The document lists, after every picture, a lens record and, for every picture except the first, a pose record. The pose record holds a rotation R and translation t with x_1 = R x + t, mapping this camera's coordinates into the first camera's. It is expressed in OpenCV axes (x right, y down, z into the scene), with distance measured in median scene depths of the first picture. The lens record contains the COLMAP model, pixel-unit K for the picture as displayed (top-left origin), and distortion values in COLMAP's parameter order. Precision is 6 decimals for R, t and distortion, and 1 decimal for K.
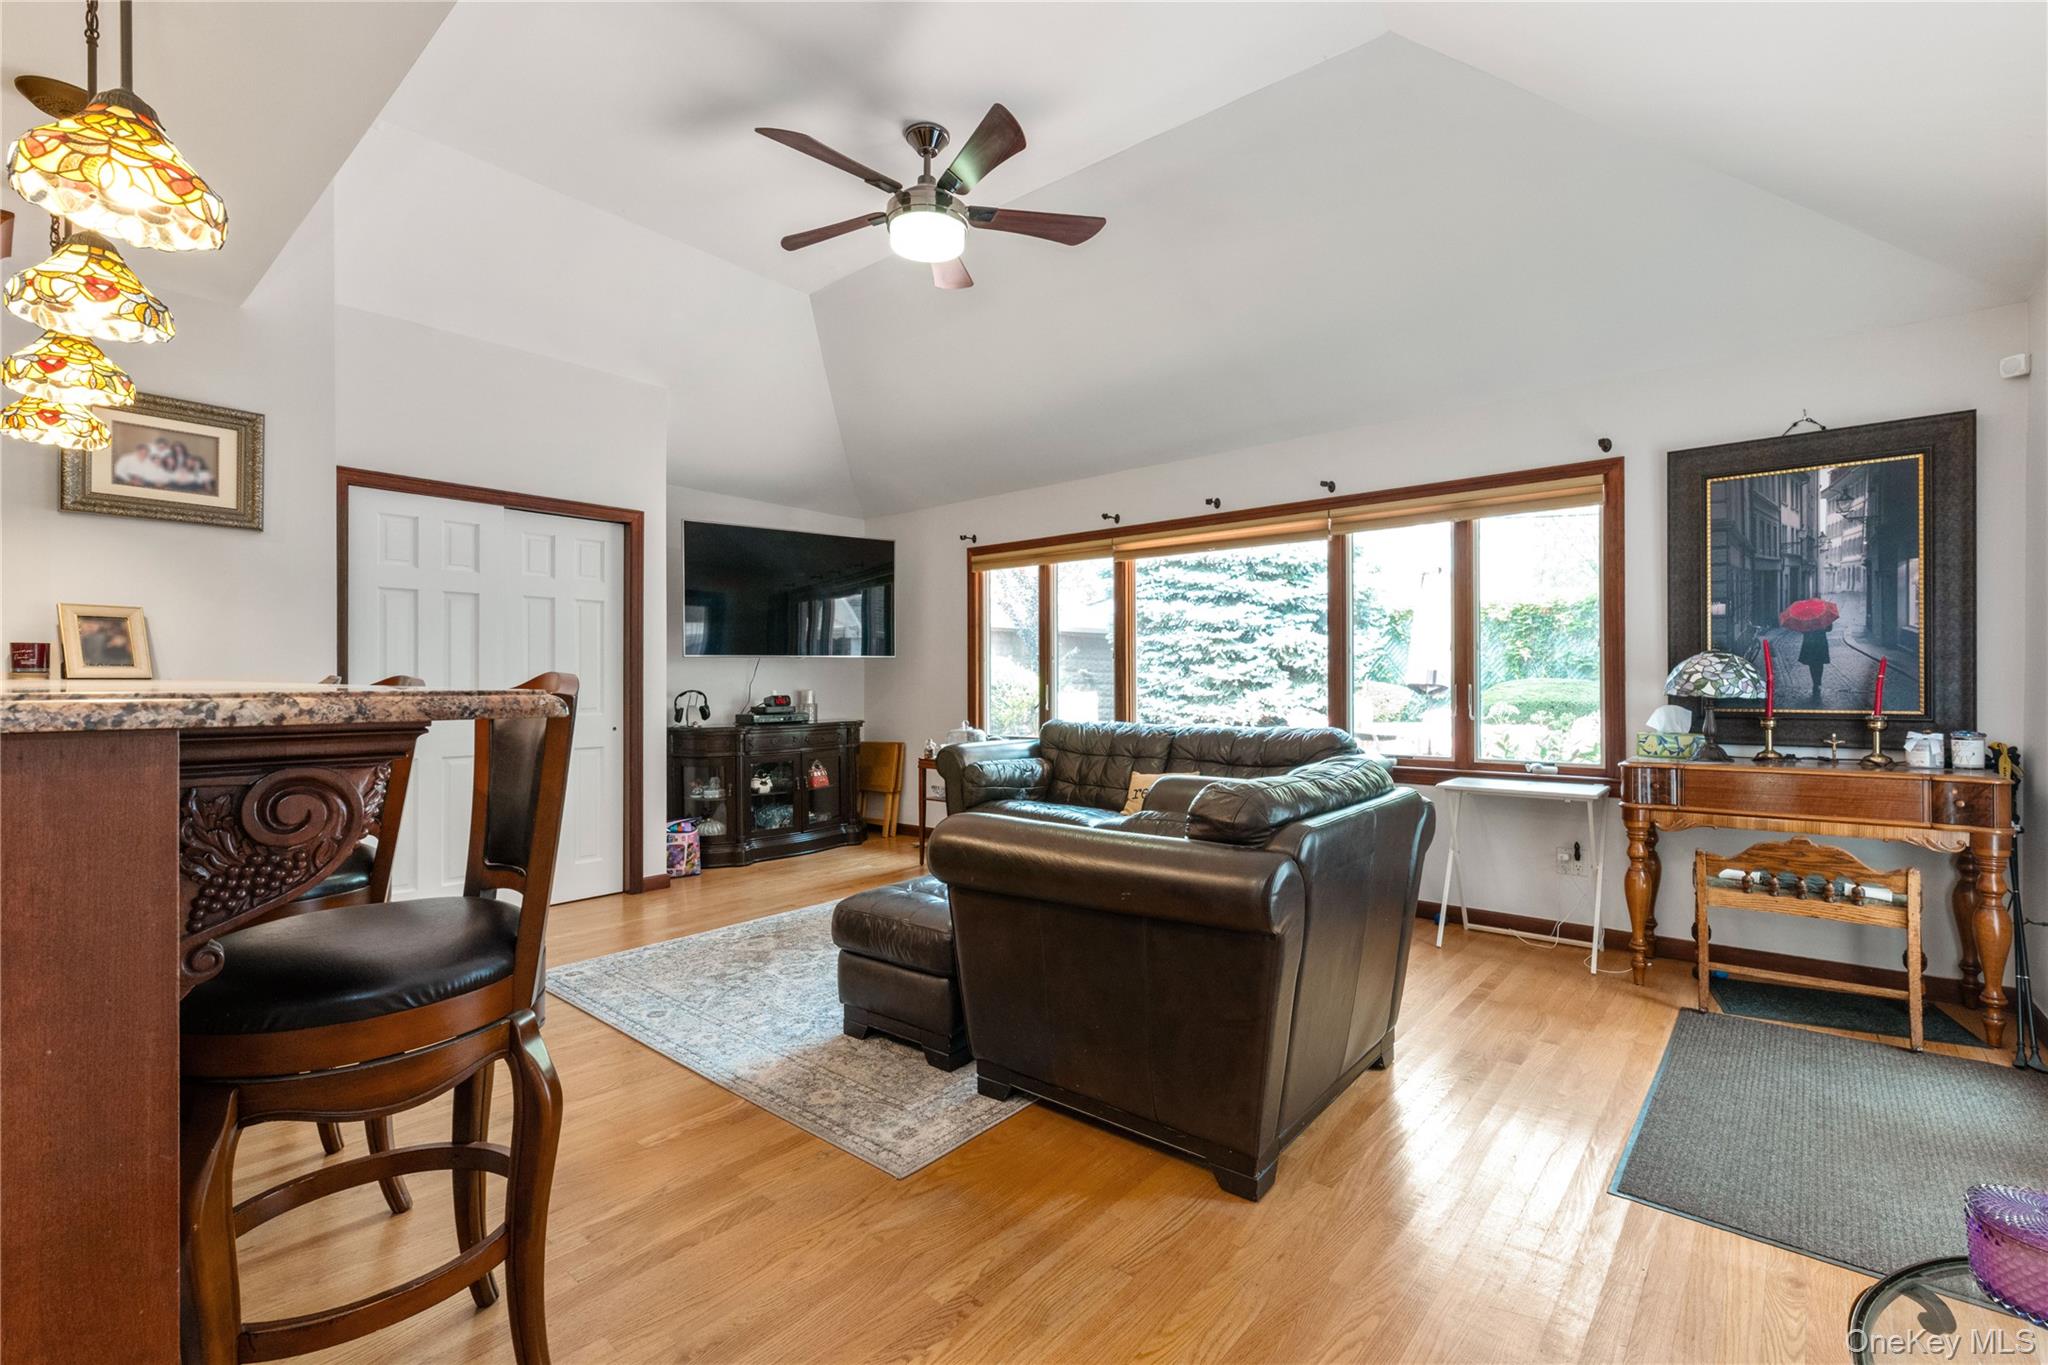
lens RADIAL K [[896.4, 0, 1024.0], [0, 896.4, 682.5], [0, 0, 1]] dist [0.000857, -0.000058]
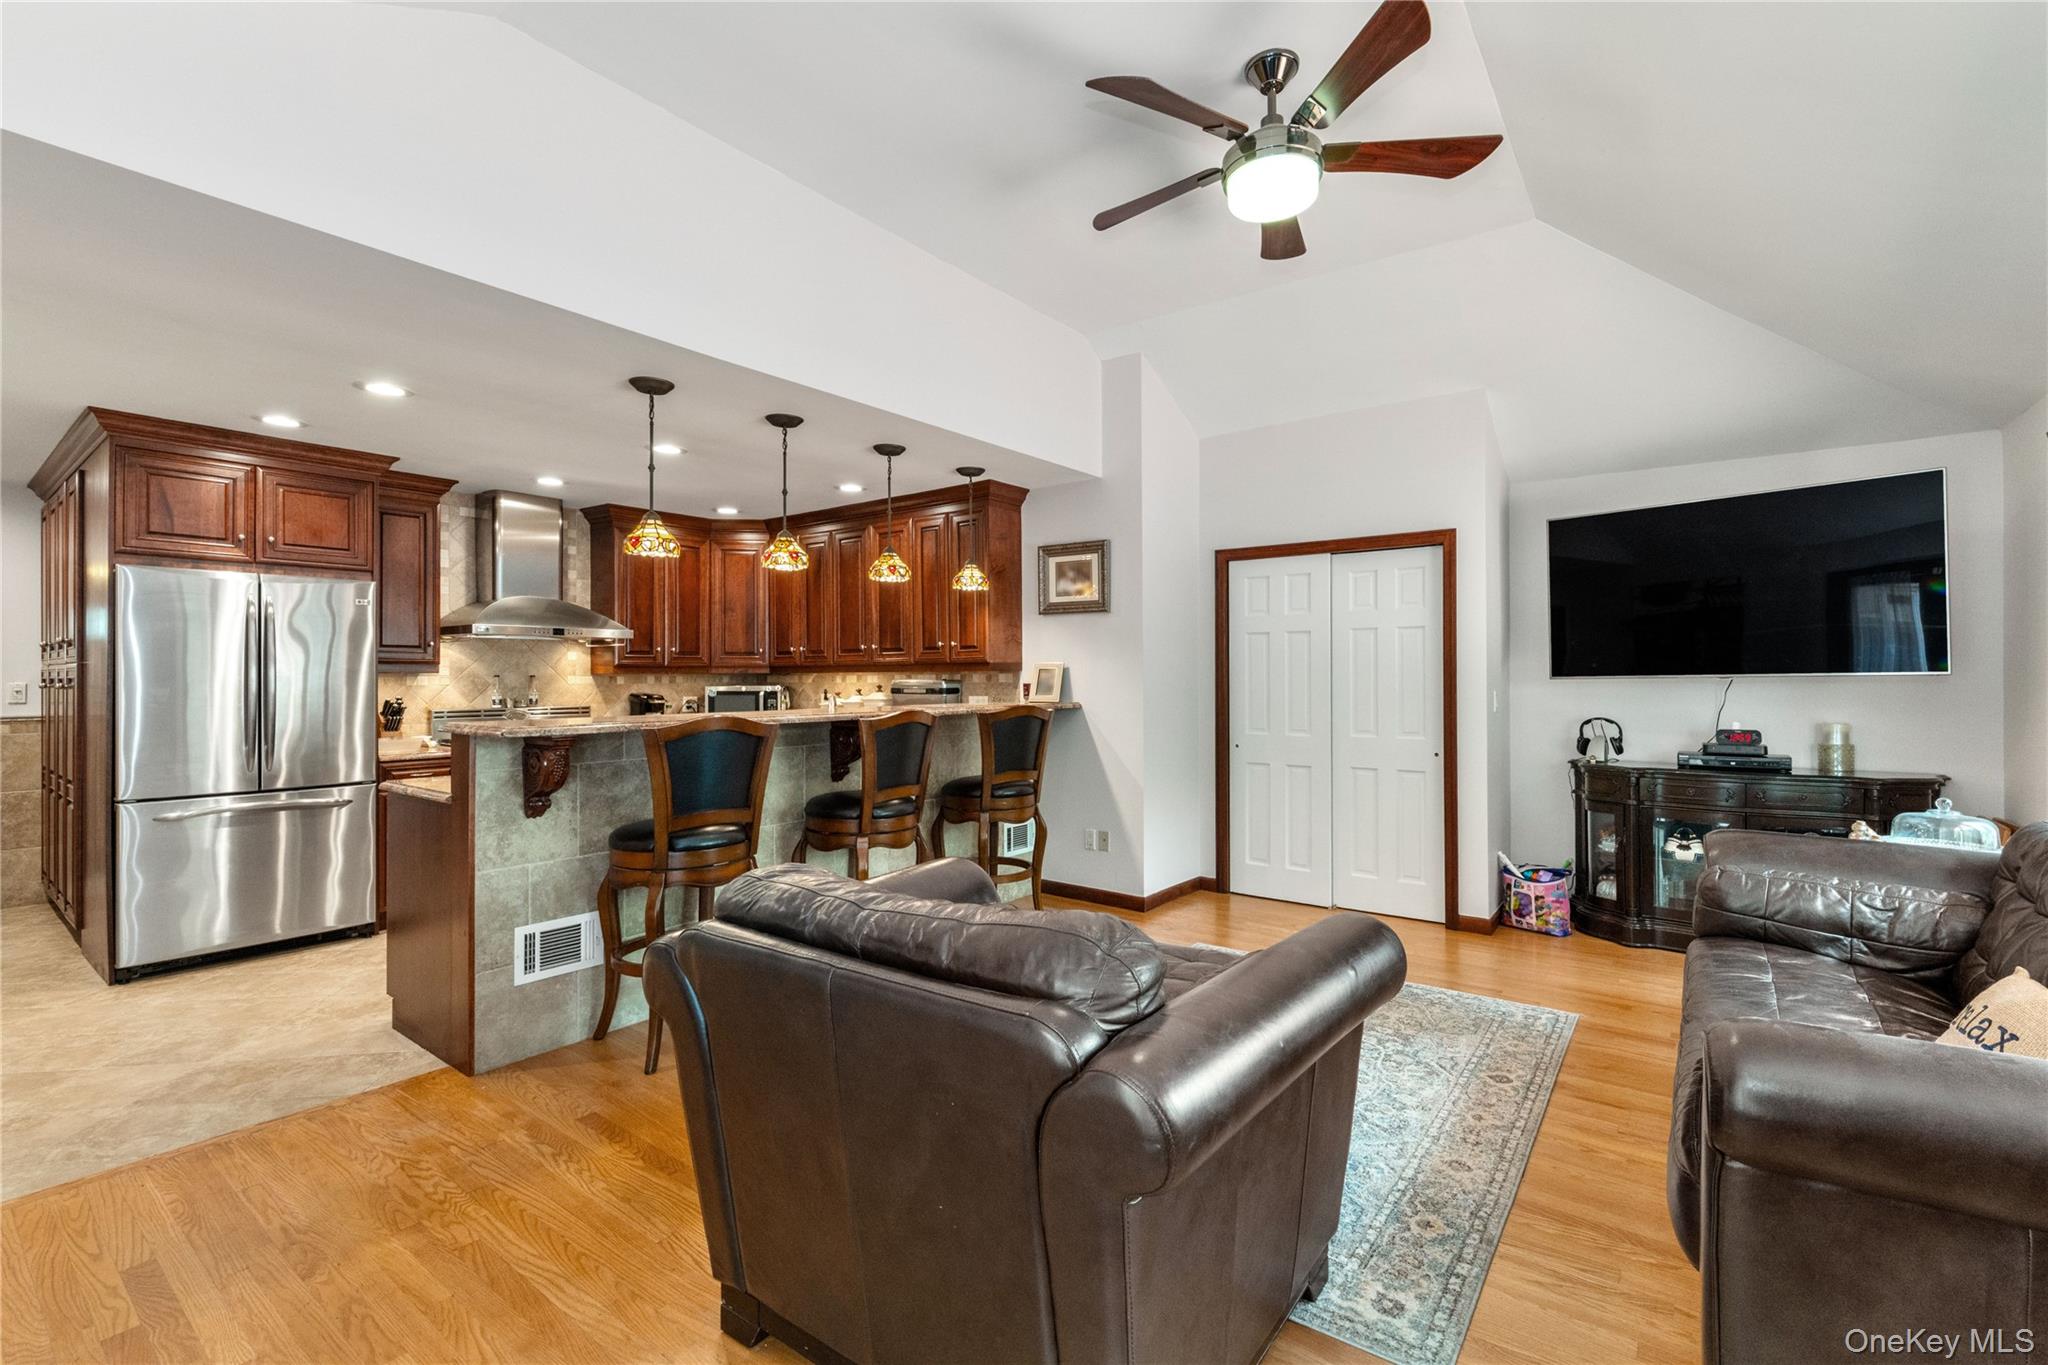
lens RADIAL K [[882.0, 0, 1067.3], [0, 882.0, 678.2], [0, 0, 1]] dist [-0.002075, -0.000640]
pose [[0.078801, -0.002157, -0.996888, 0.687510], [-0.002731, 0.999993, -0.002380, -0.041798], [0.996887, 0.002910, 0.078795, 0.752954]]
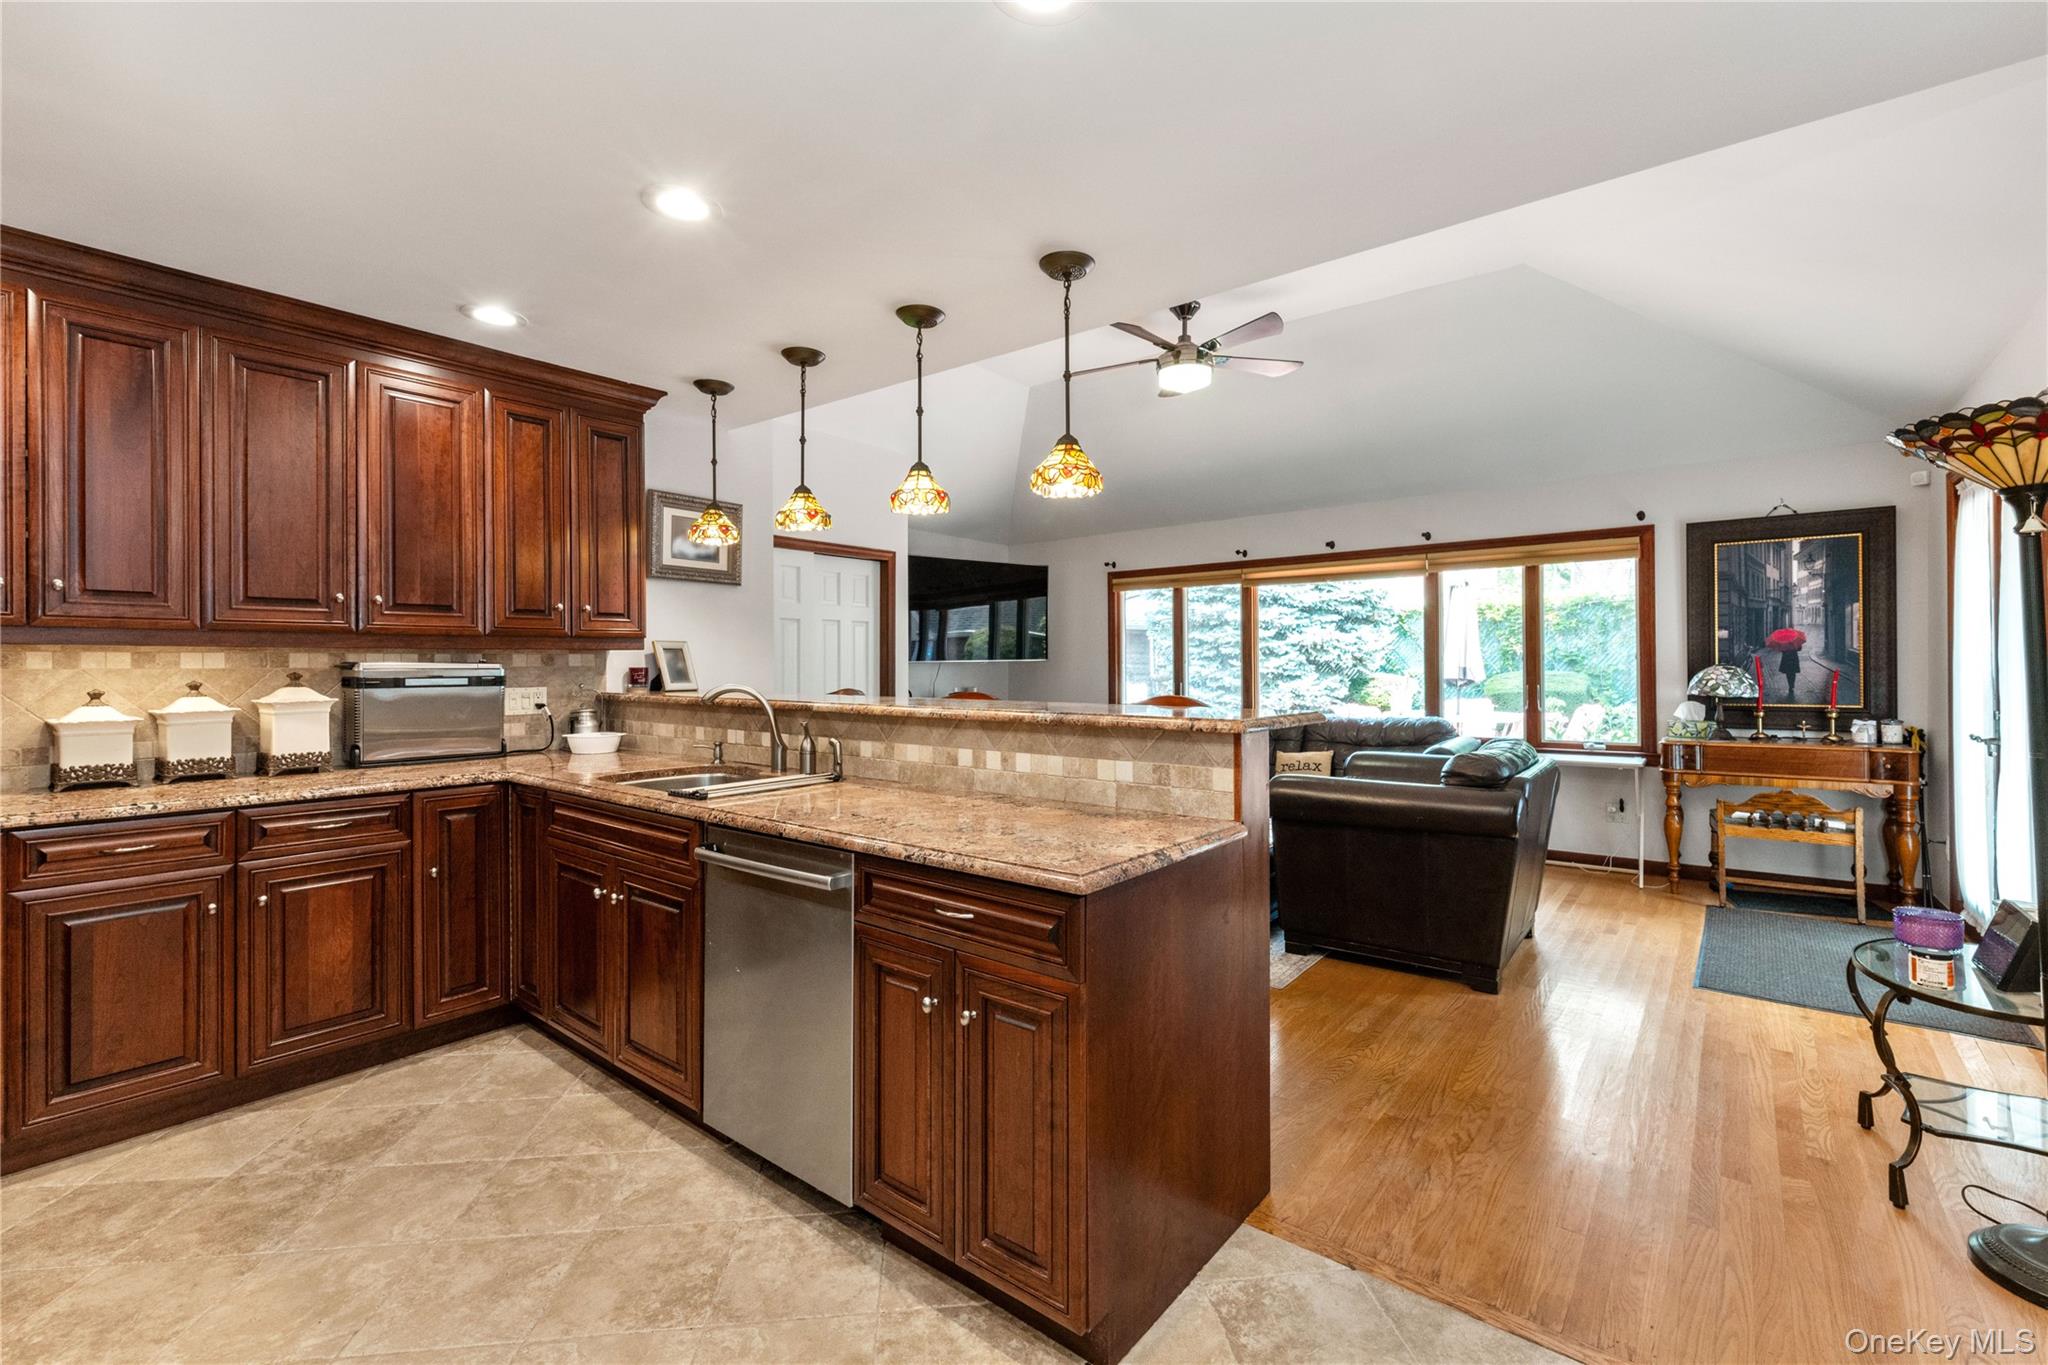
lens RADIAL K [[878.9, 0, 1017.4], [0, 878.9, 666.5], [0, 0, 1]] dist [-0.000355, -0.000163]
pose [[0.999582, -0.003306, 0.028717, -0.420408], [0.003378, 0.999991, -0.002445, -0.032469], [-0.028709, 0.002541, 0.999585, -0.397267]]
